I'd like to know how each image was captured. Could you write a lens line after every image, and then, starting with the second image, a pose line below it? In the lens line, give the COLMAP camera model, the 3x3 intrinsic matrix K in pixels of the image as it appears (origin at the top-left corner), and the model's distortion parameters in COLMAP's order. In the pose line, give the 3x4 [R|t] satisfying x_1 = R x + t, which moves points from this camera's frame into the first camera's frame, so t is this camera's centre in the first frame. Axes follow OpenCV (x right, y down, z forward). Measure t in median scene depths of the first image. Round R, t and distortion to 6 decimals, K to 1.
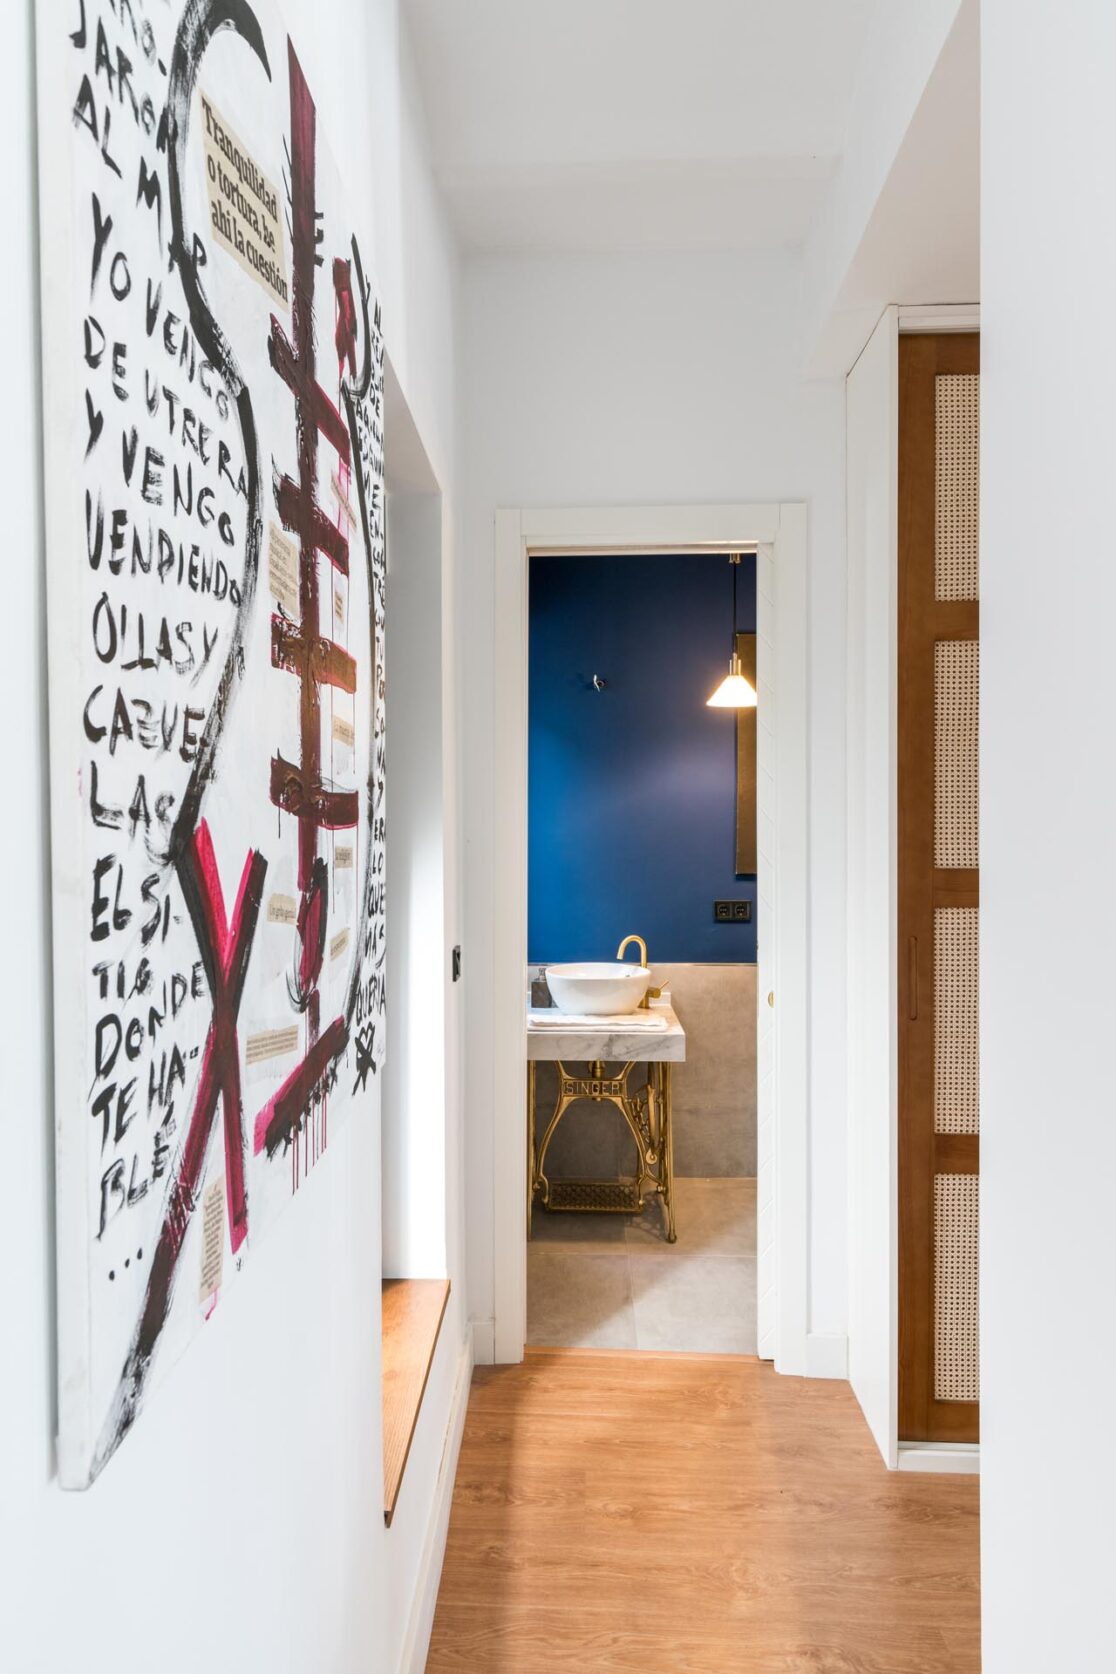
lens RADIAL K [[930.1, 0, 555.3], [0, 930.1, 827.3], [0, 0, 1]] dist [0.006668, 0.000605]
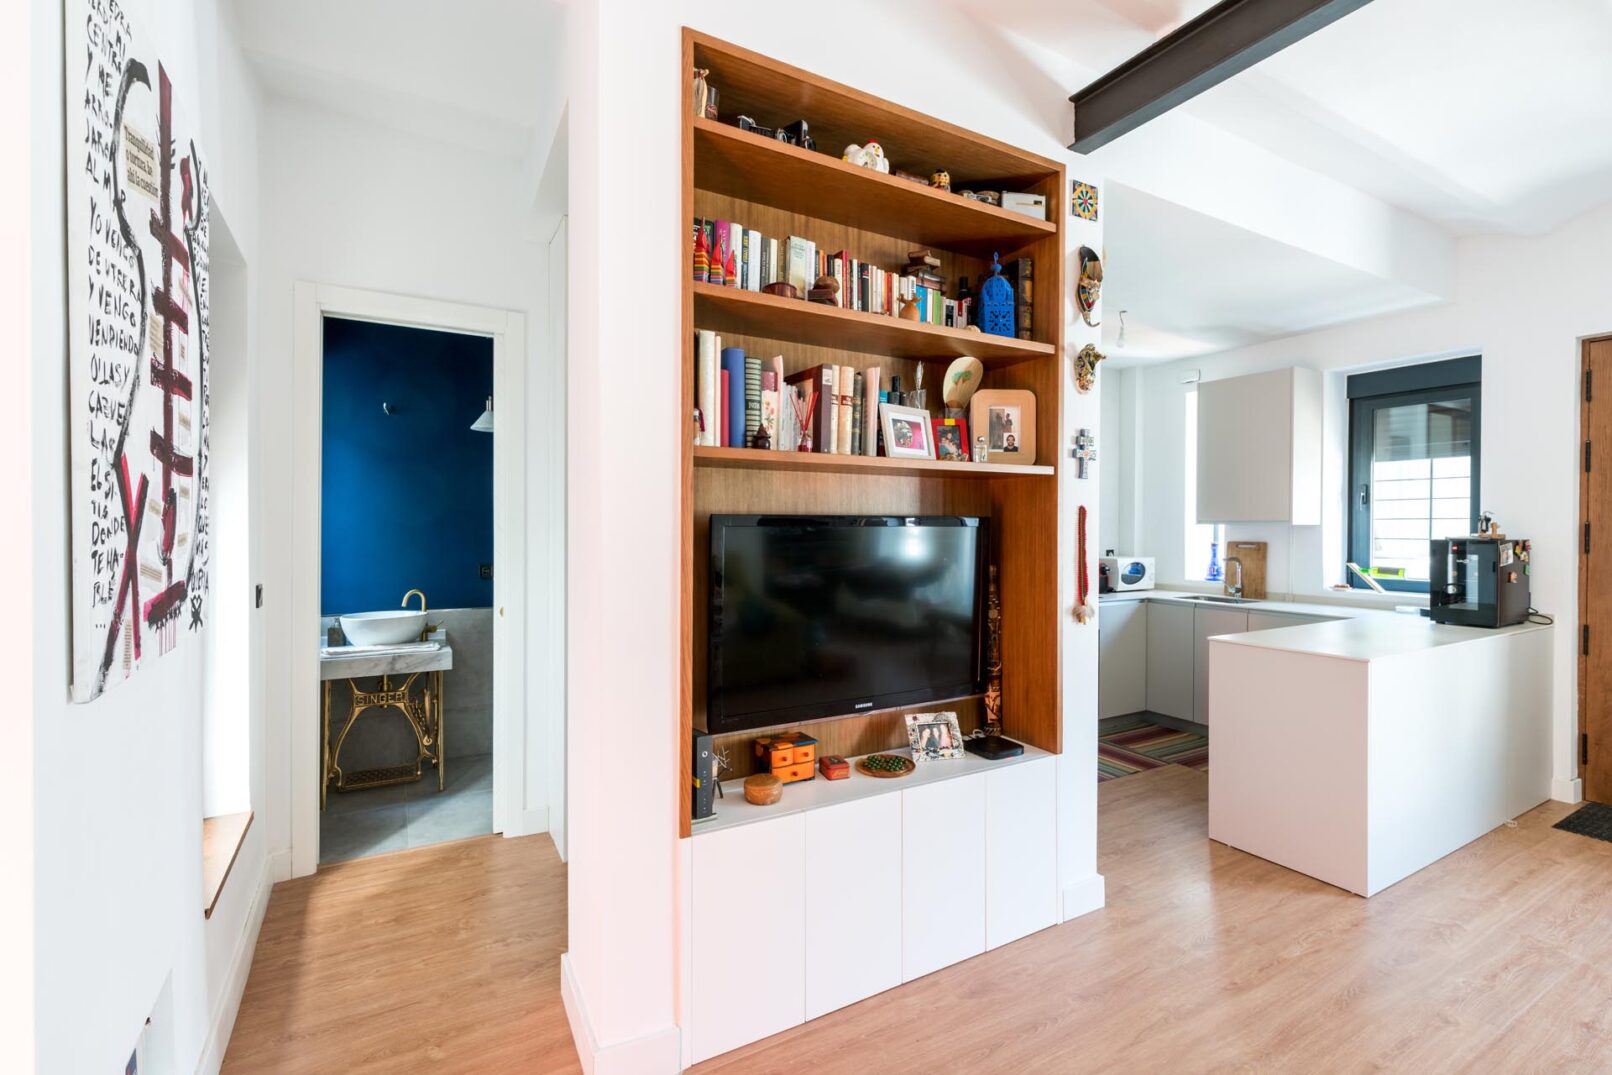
lens RADIAL K [[712.7, 0, 810.5], [0, 712.7, 532.3], [0, 0, 1]] dist [0.005242, -0.001379]
pose [[0.848545, 0.002701, 0.529116, 0.082352], [-0.000475, 0.999990, -0.004343, 0.144948], [-0.529123, 0.003434, 0.848538, -1.011957]]
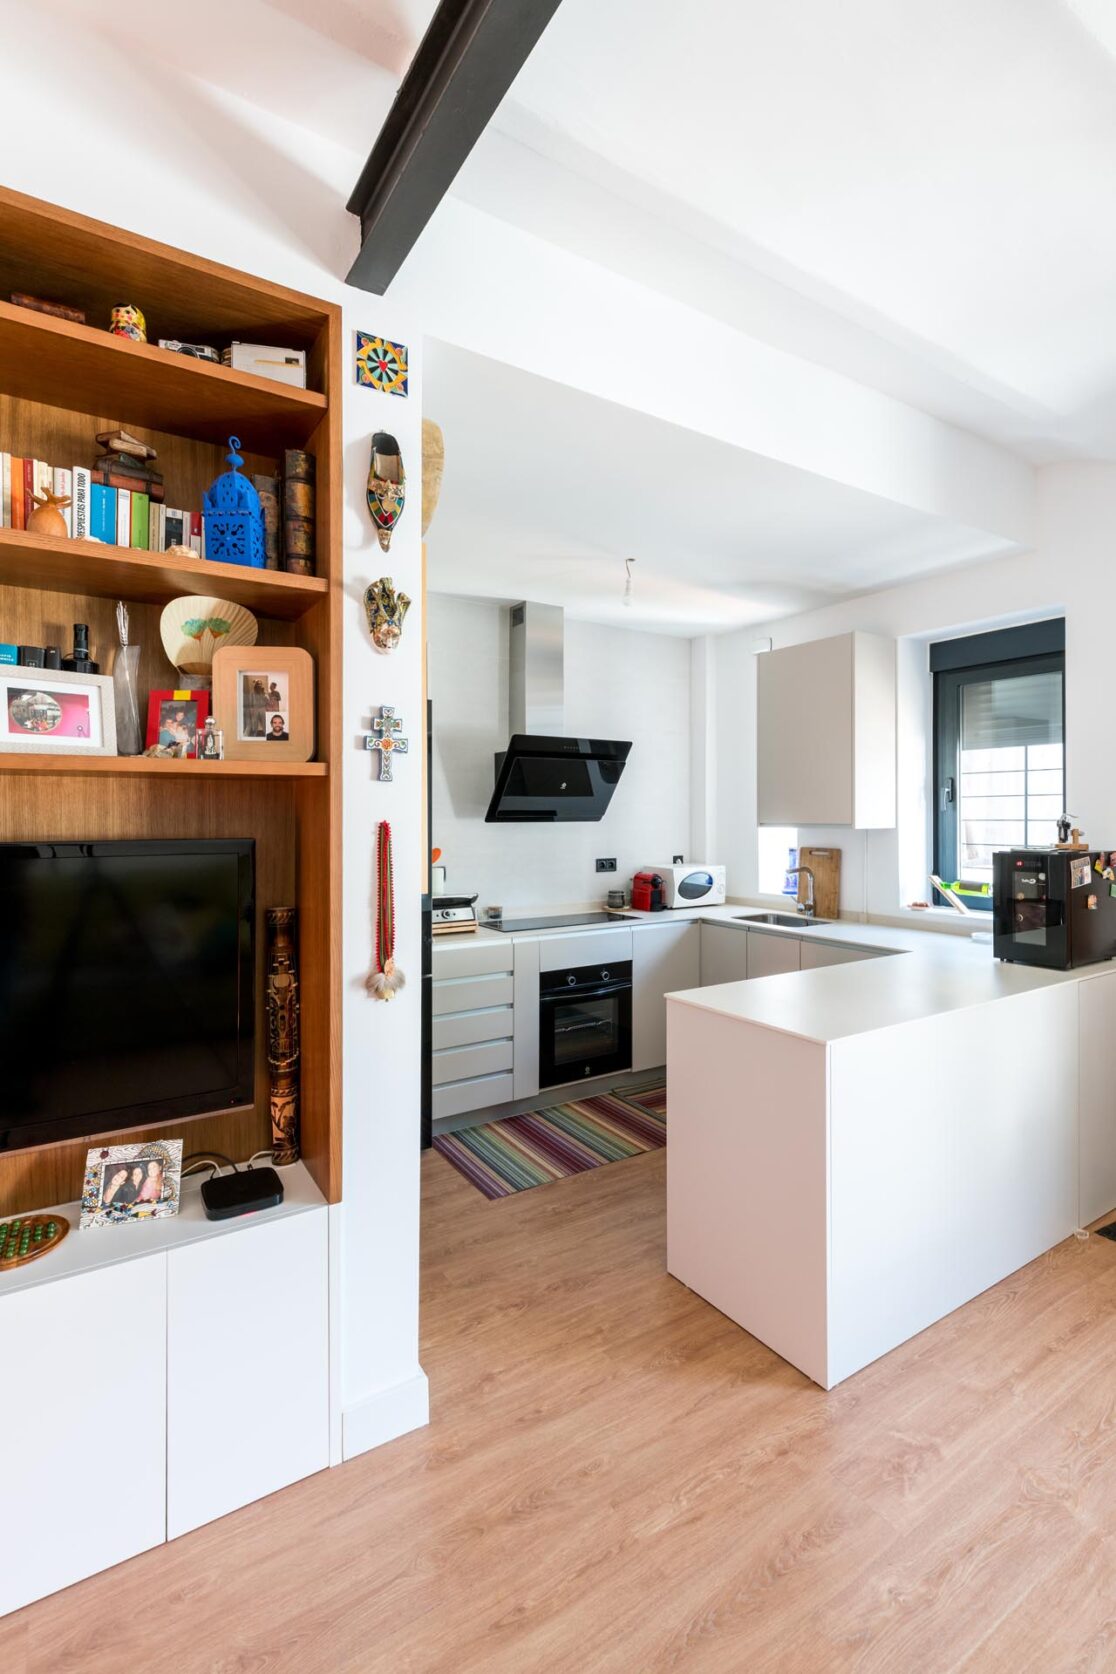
lens RADIAL K [[756.8, 0, 532.3], [0, 756.8, 814.0], [0, 0, 1]] dist [0.007920, -0.000447]
pose [[0.828974, 0.003772, 0.559275, 1.742063], [0.005284, 0.999880, -0.014576, 0.036228], [-0.559262, 0.015038, 0.828854, -1.059796]]
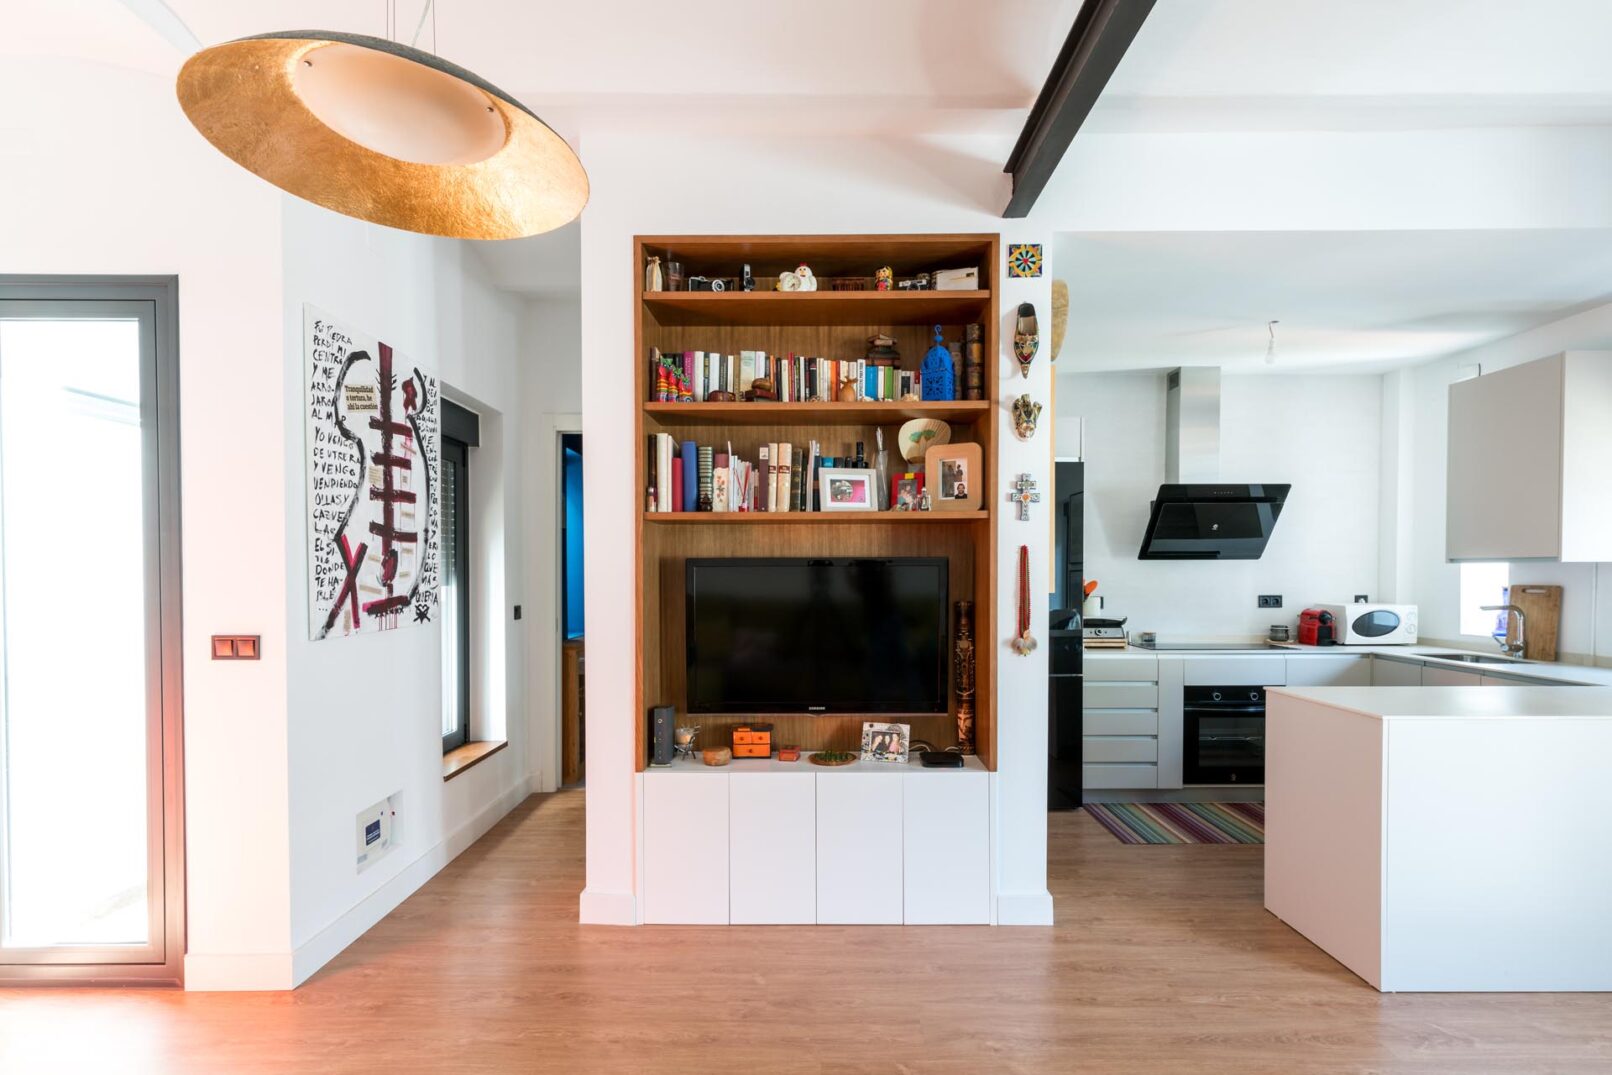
lens RADIAL K [[728.6, 0, 808.4], [0, 728.6, 585.1], [0, 0, 1]] dist [0.007431, -0.000772]
pose [[0.999355, 0.002131, 0.035847, 1.499337], [-0.002260, 0.999991, 0.003568, 0.187783], [-0.035839, -0.003647, 0.999351, -2.284405]]
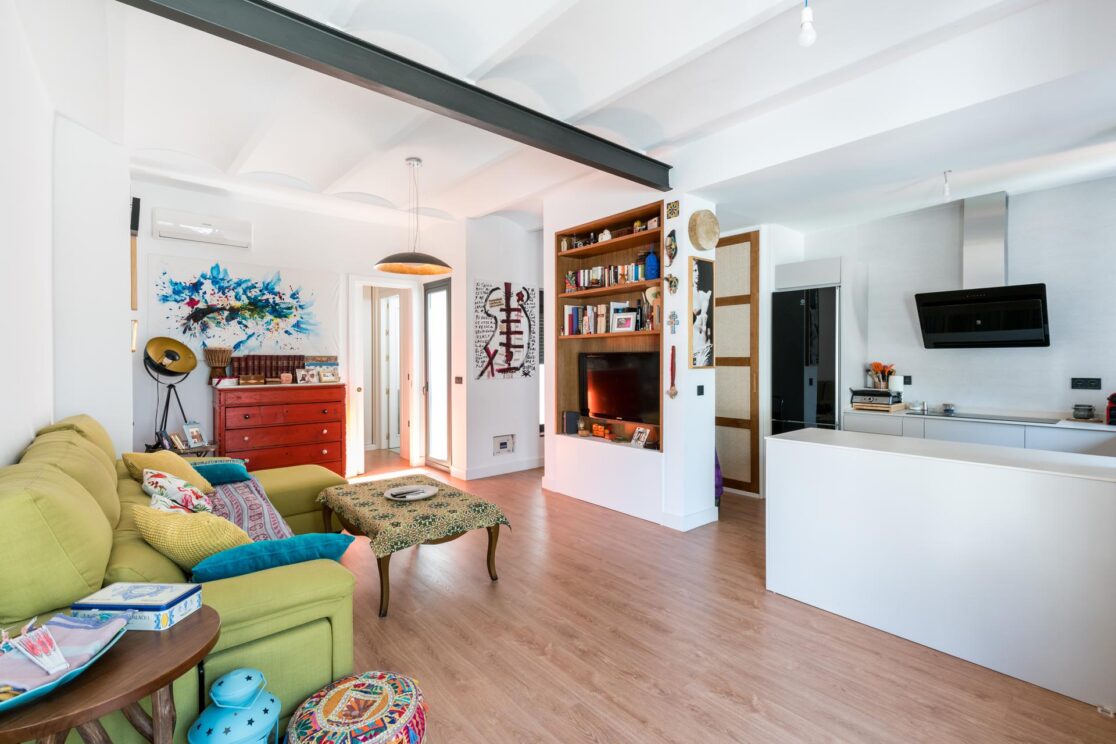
lens RADIAL K [[497.0, 0, 578.5], [0, 497.0, 363.3], [0, 0, 1]] dist [-0.001354, -0.000239]
pose [[0.696764, 0.008242, -0.717253, 5.189242], [-0.009565, 0.999952, 0.002199, 0.182082], [0.717237, 0.005328, 0.696809, -2.897231]]
